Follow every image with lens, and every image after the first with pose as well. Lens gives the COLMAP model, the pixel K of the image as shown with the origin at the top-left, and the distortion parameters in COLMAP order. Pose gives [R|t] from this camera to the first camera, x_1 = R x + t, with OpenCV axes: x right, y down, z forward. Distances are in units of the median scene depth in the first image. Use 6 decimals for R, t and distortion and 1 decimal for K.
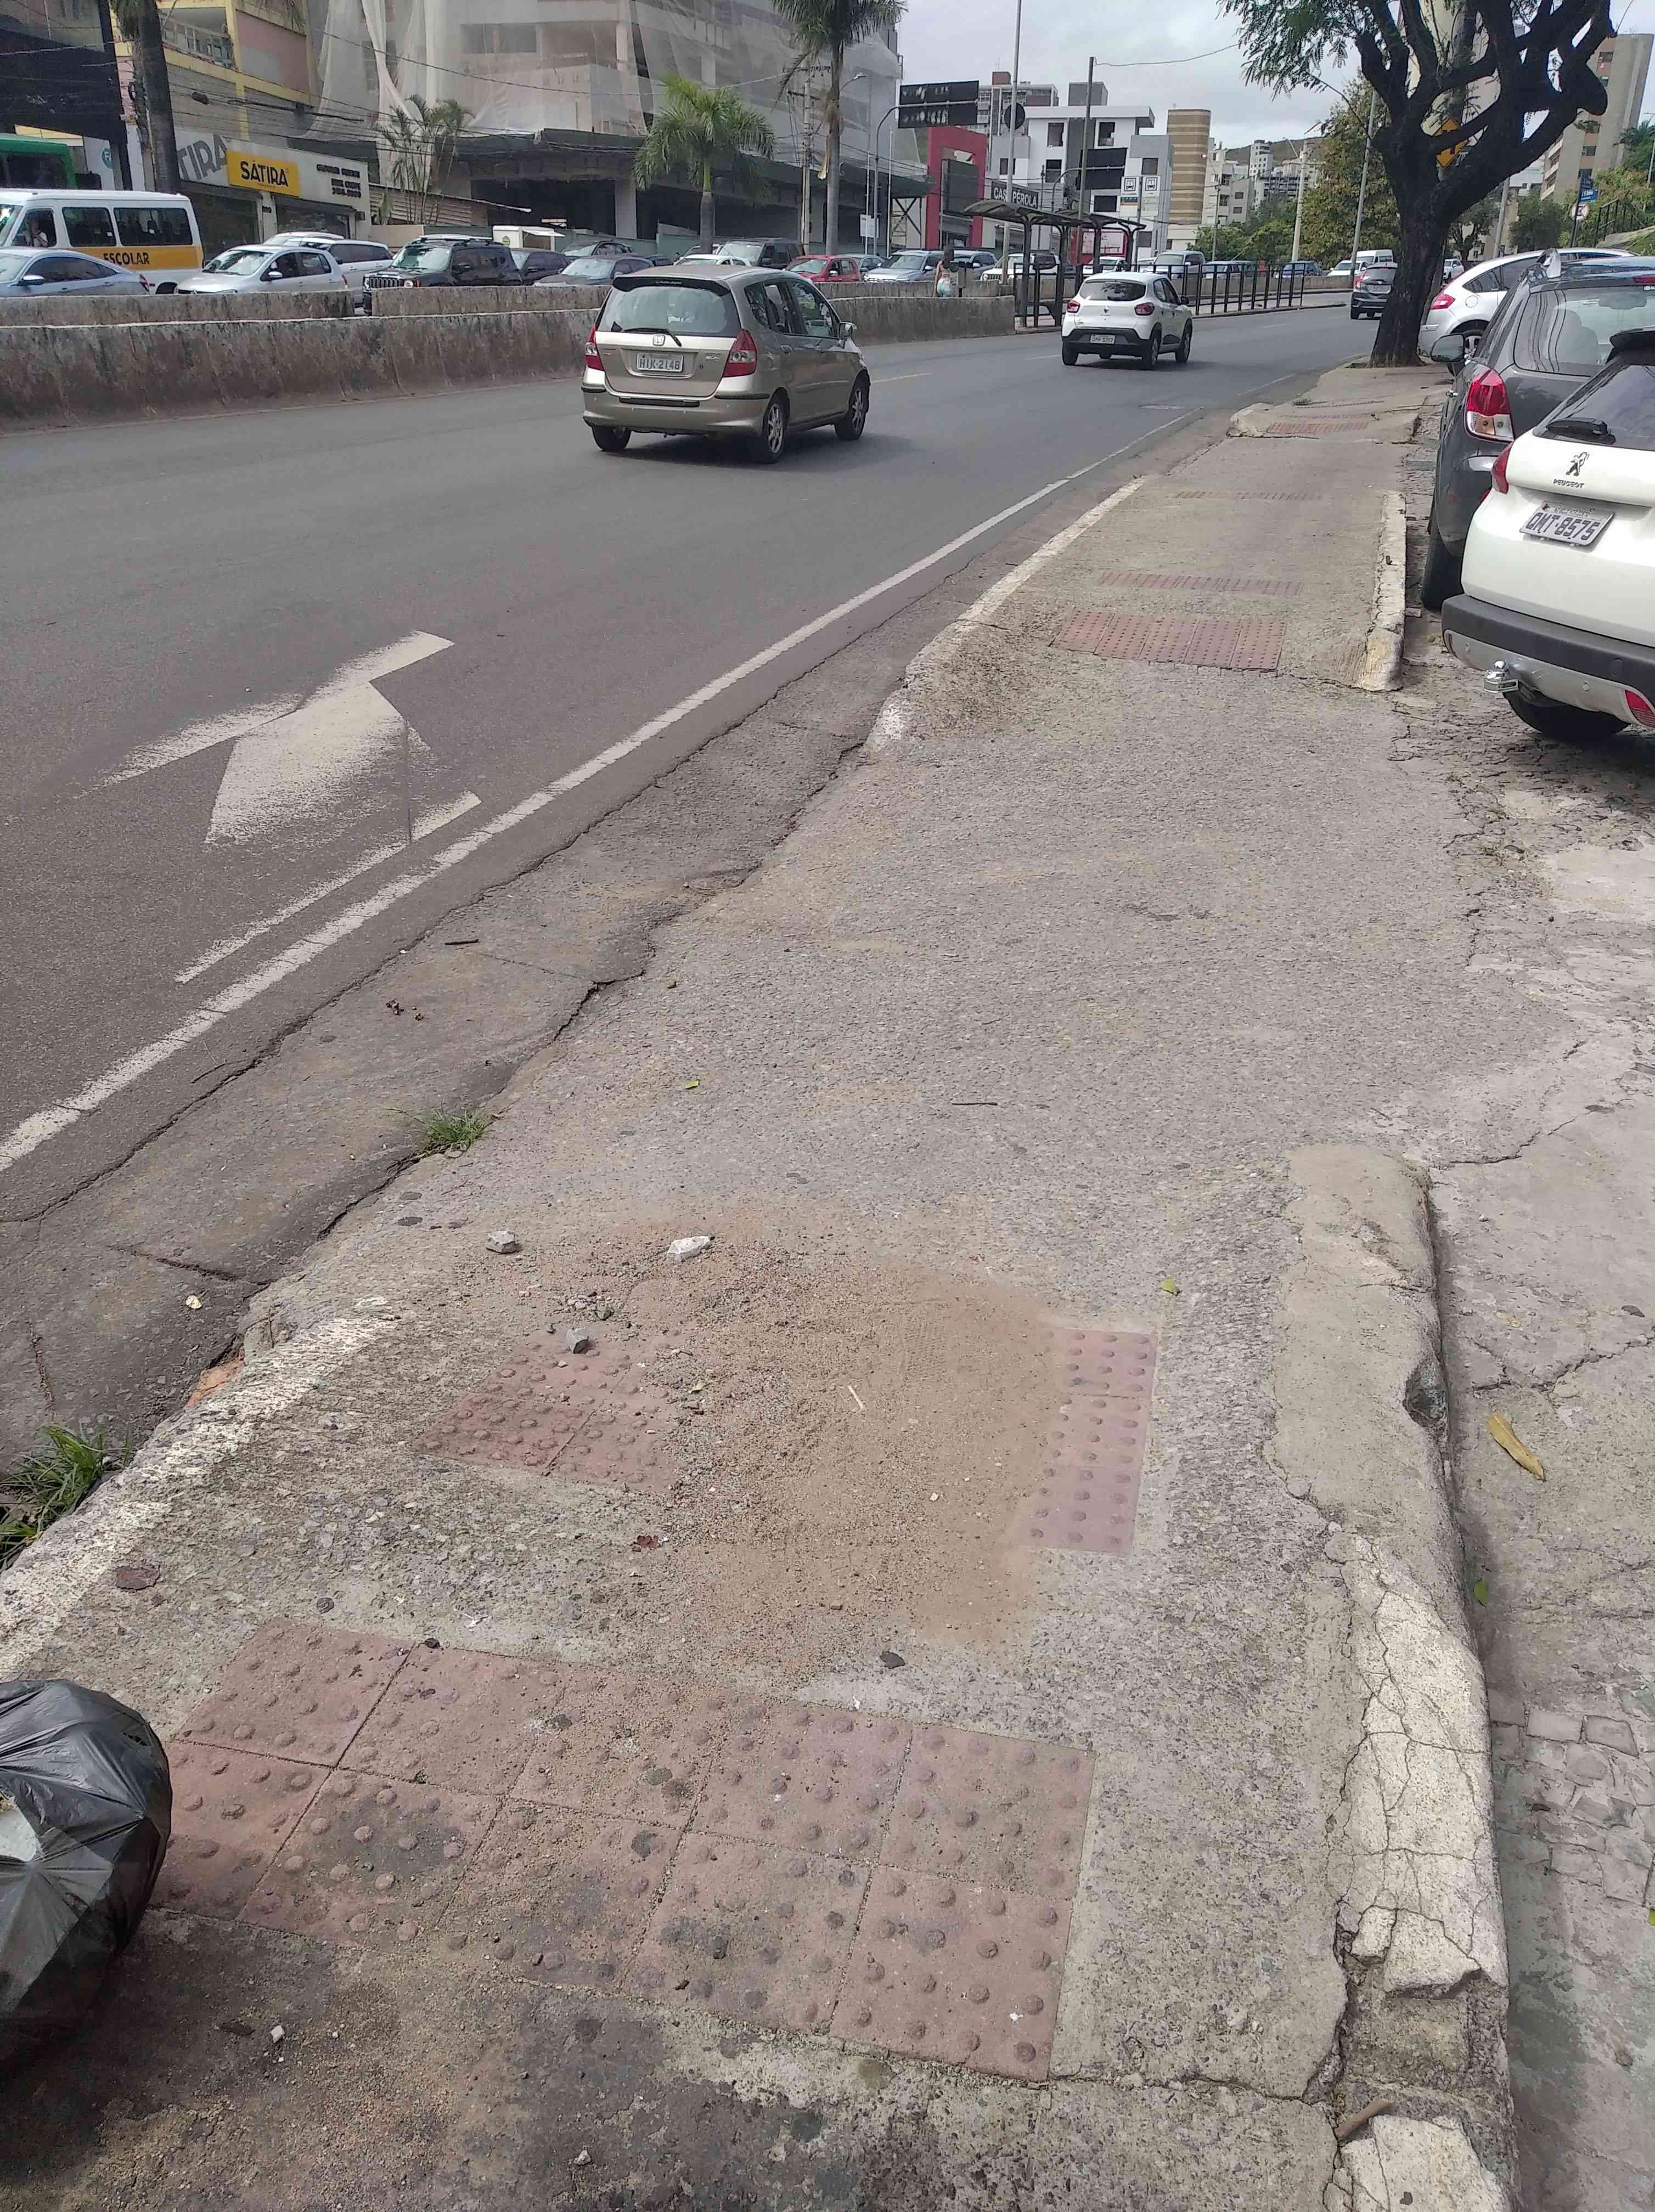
lens RADIAL K [[1780.8, 0, 827.5], [0, 1780.8, 1106.0], [0, 0, 1]] dist [-0.029654, 0.052834]
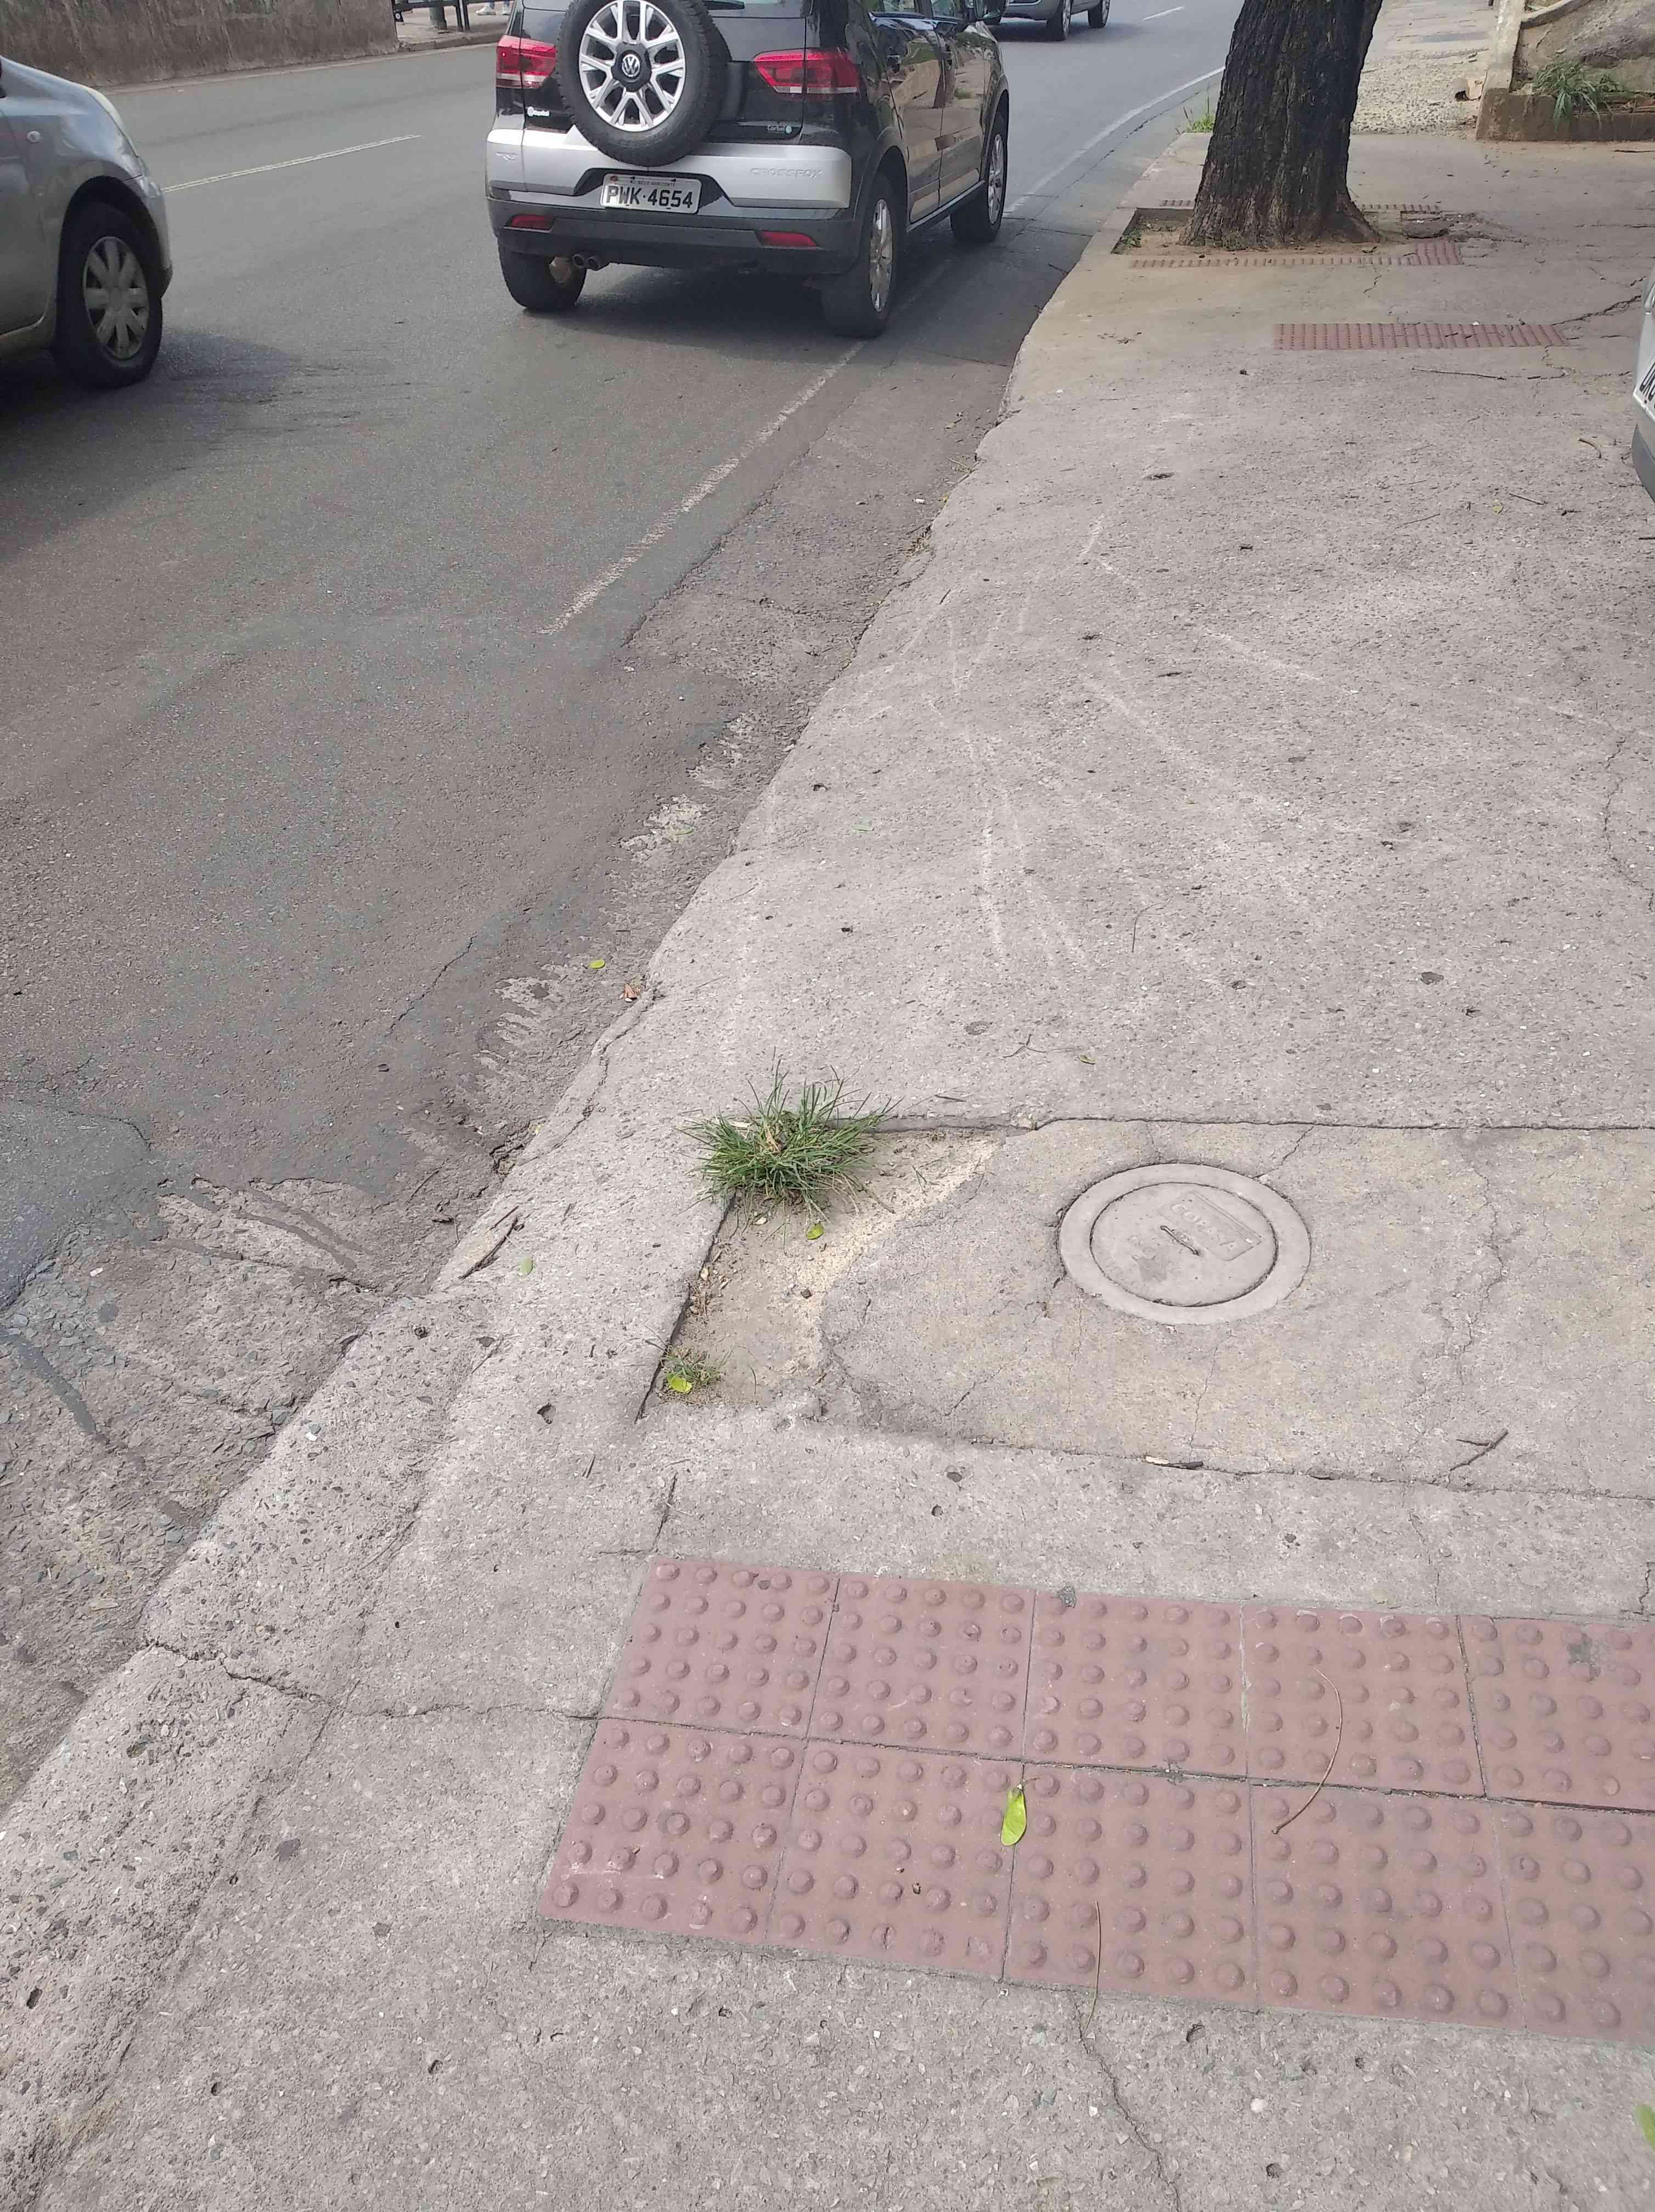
lens RADIAL K [[1739.5, 0, 842.4], [0, 1739.5, 1113.9], [0, 0, 1]] dist [0.014865, -0.007935]
pose [[0.989907, -0.084459, 0.113805, 0.087329], [0.064505, 0.983532, 0.168831, -0.140898], [-0.126190, -0.159786, 0.979053, 0.301587]]
